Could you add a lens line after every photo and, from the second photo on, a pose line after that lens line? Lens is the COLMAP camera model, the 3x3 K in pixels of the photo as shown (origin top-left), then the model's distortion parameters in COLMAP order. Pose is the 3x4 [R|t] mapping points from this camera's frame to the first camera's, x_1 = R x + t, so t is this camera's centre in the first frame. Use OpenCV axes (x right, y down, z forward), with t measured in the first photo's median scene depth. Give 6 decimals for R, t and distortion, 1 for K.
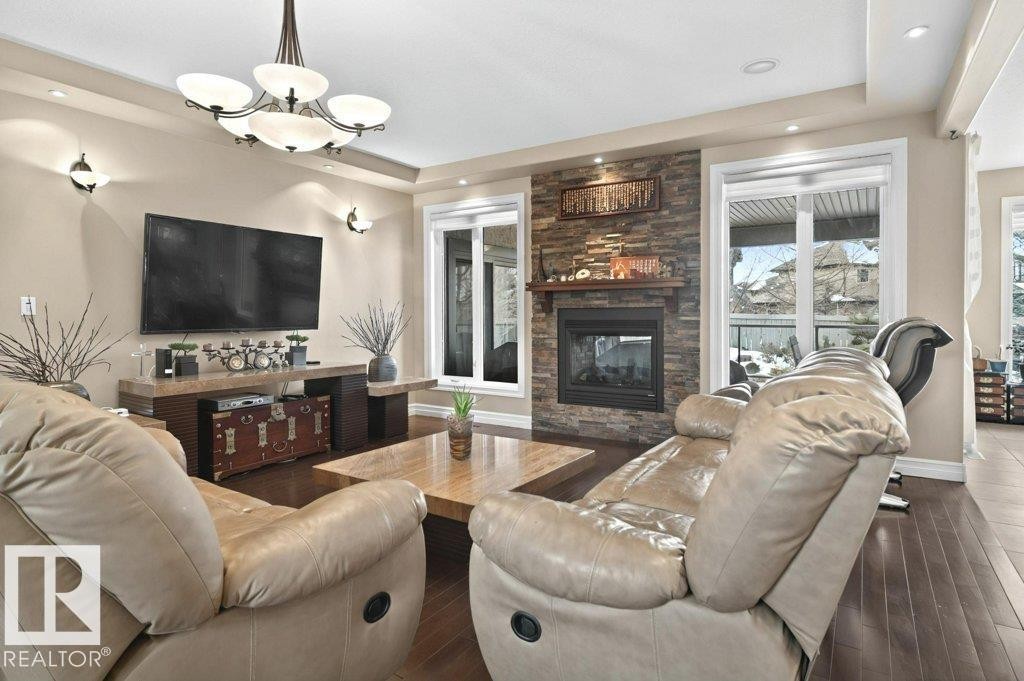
lens RADIAL K [[556.5, 0, 510.6], [0, 556.5, 321.8], [0, 0, 1]] dist [0.000690, 0.000421]
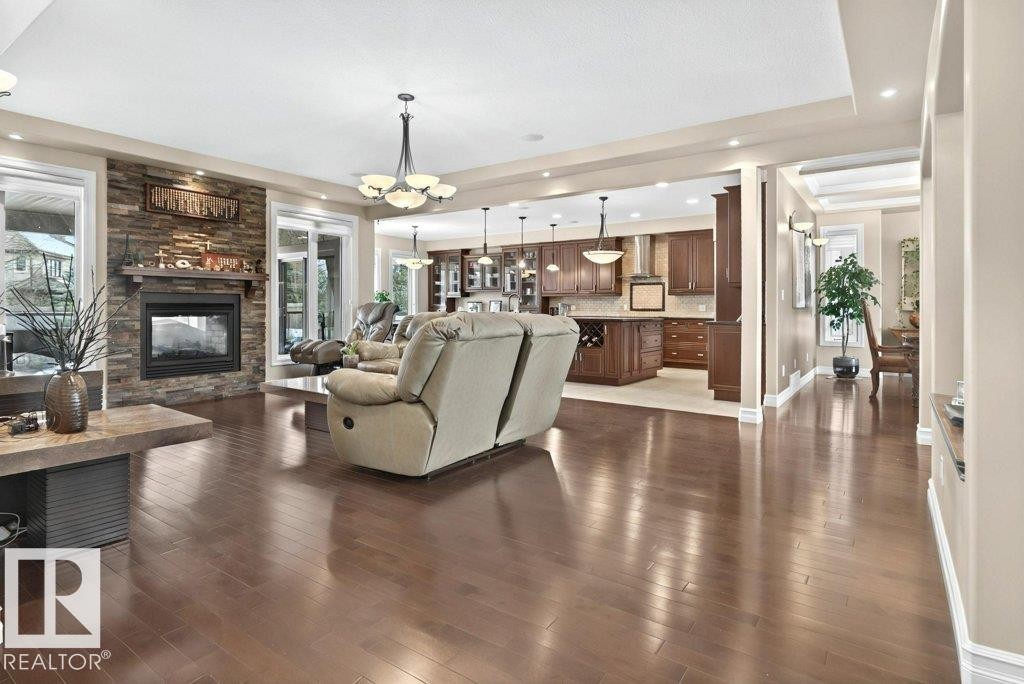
lens RADIAL K [[537.7, 0, 511.3], [0, 537.7, 306.5], [0, 0, 1]] dist [-0.001655, -0.000042]
pose [[0.049999, 0.004047, 0.998741, -0.967751], [0.010213, 0.999937, -0.004563, 0.016354], [-0.998697, 0.010428, 0.049954, 0.250800]]
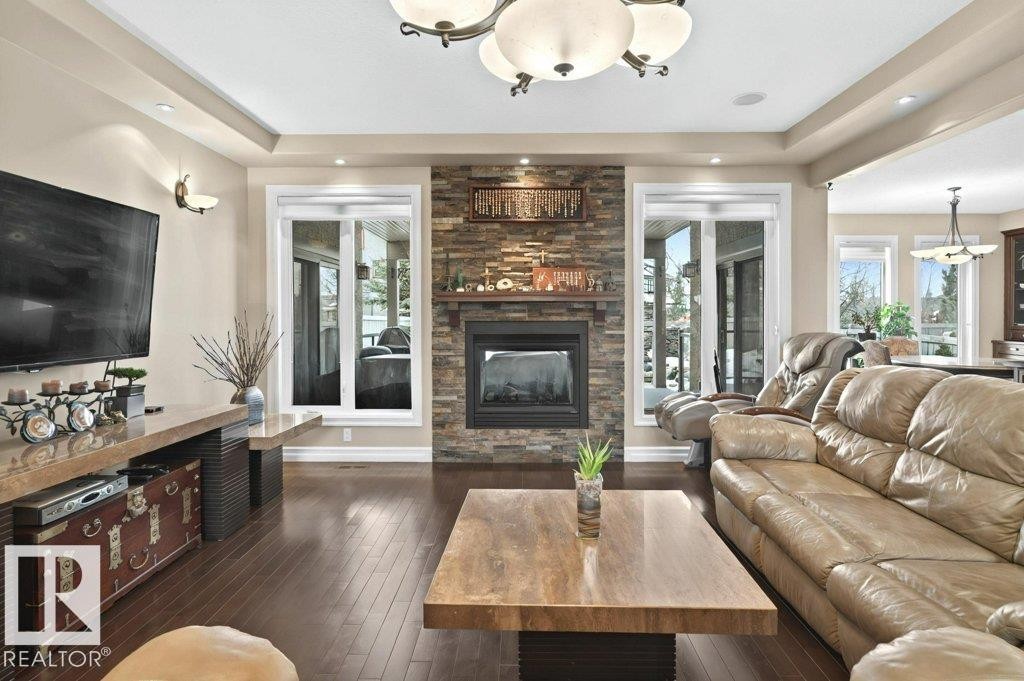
lens RADIAL K [[537.4, 0, 515.4], [0, 537.4, 317.6], [0, 0, 1]] dist [-0.003379, 0.000107]
pose [[0.847878, -0.000605, 0.530191, -0.318681], [0.005407, 0.999957, -0.007507, -0.024455], [-0.530164, 0.009232, 0.847845, 0.250775]]
